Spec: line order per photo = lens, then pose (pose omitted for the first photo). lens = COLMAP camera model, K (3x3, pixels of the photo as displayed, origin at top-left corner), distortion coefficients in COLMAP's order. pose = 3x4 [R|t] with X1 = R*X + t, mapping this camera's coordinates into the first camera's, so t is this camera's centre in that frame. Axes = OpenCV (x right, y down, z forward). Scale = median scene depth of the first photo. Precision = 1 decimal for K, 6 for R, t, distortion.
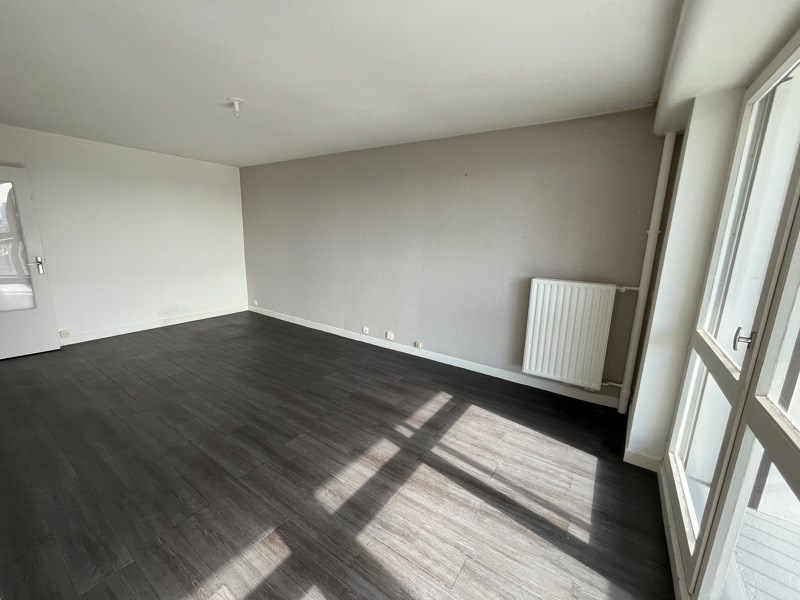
lens RADIAL K [[326.1, 0, 400.2], [0, 326.1, 300.1], [0, 0, 1]] dist [-0.007034, 0.001867]
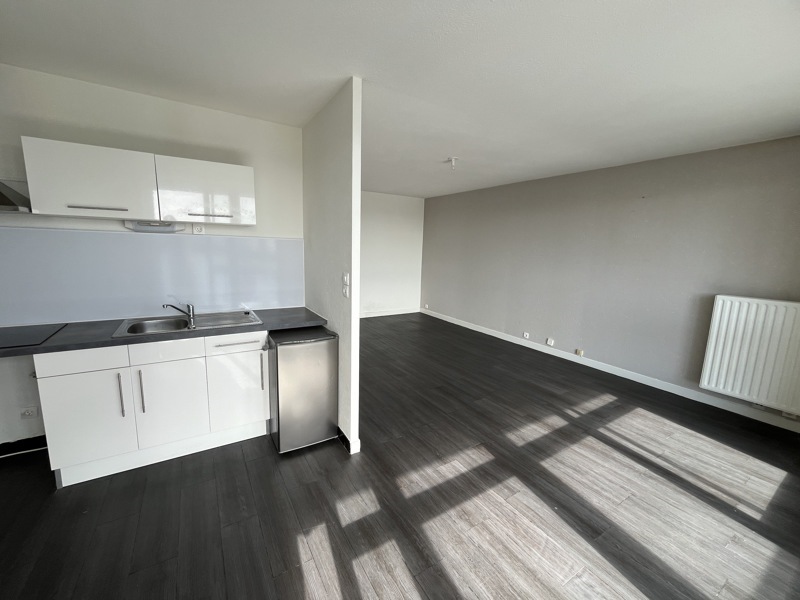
lens RADIAL K [[326.1, 0, 398.5], [0, 326.1, 300.3], [0, 0, 1]] dist [-0.007034, 0.001867]
pose [[0.911729, 0.066661, -0.405348, -0.106200], [-0.086513, 0.995774, -0.030830, 0.078562], [0.401579, 0.063177, 0.913643, -0.383472]]
